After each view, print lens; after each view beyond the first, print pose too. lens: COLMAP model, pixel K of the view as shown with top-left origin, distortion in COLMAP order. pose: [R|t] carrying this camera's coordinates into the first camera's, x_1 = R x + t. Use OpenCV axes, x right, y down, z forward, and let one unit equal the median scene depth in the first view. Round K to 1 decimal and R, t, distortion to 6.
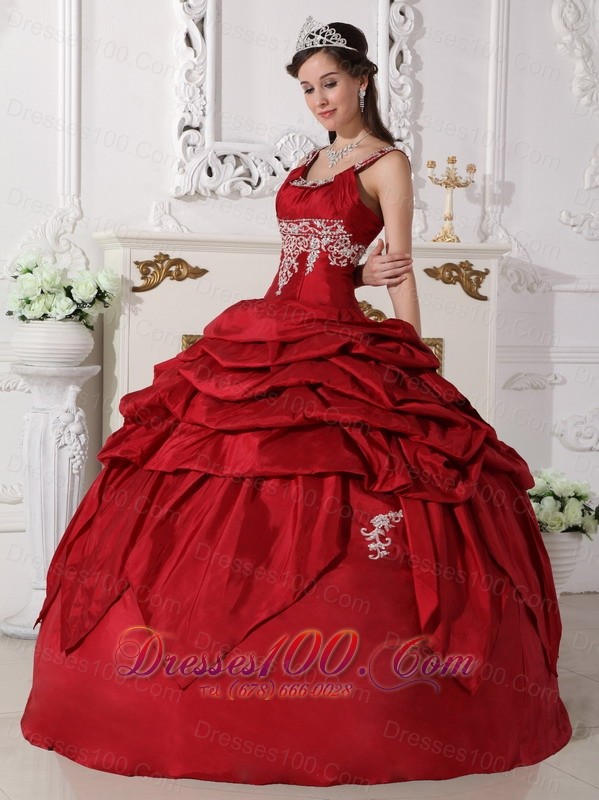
lens RADIAL K [[2304.9, 0, 286.4], [0, 2304.9, 410.4], [0, 0, 1]] dist [1.049071, 0.000000]
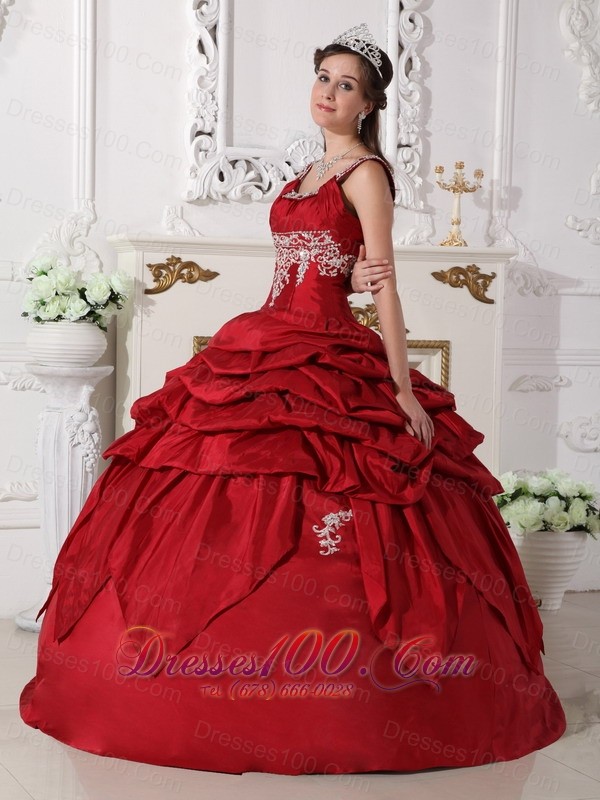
lens RADIAL K [[2304.9, 0, 285.0], [0, 2304.9, 420.0], [0, 0, 1]] dist [1.049071, 0.000000]
pose [[0.999934, 0.004660, -0.010458, 0.006079], [-0.004609, 0.999978, 0.004874, -0.000936], [0.010481, -0.004825, 0.999933, -0.019685]]
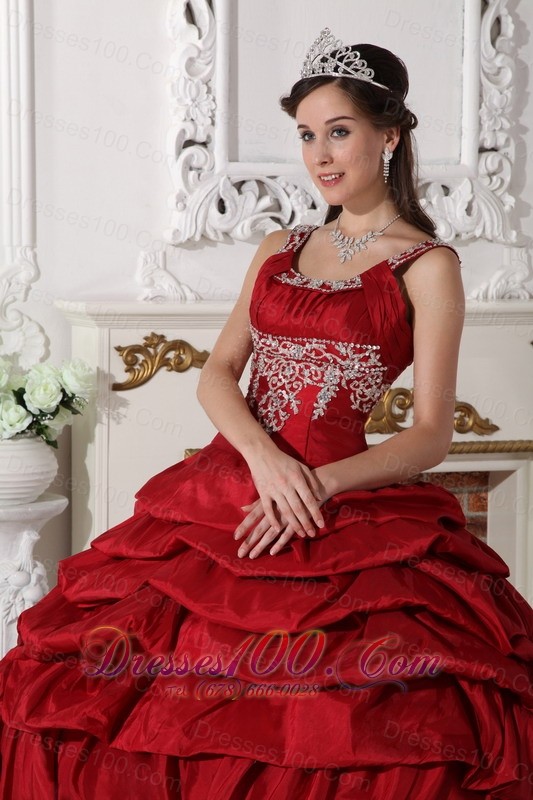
lens RADIAL K [[2329.3, 0, 265.5], [0, 2329.3, 420.8], [0, 0, 1]] dist [0.950109, 0.000000]
pose [[0.999955, -0.006464, 0.006890, -0.025119], [0.005635, 0.993445, 0.114173, -0.118610], [-0.007583, -0.114129, 0.993437, 0.299888]]
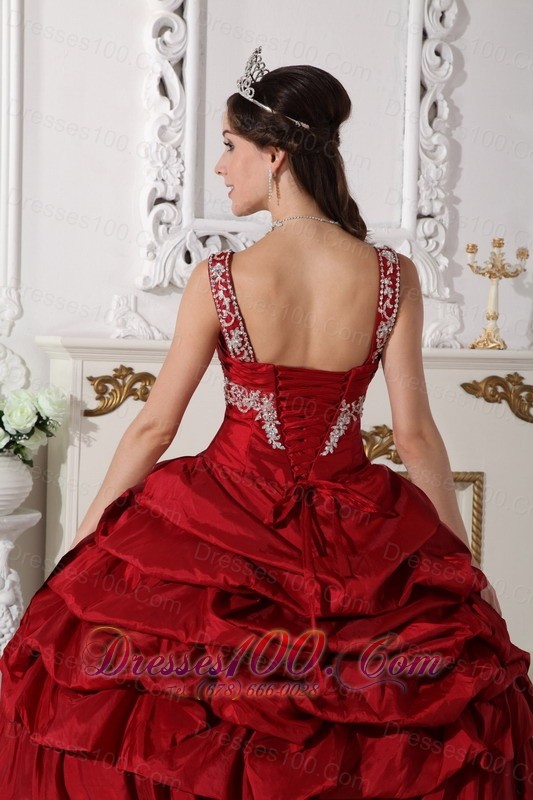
lens RADIAL K [[1844.7, 0, 259.4], [0, 1844.7, 430.9], [0, 0, 1]] dist [0.662642, 0.000000]
pose [[0.999890, 0.014766, -0.001049, -0.007517], [-0.014673, 0.997988, 0.061674, -0.083028], [0.001958, -0.061652, 0.998096, 0.378016]]
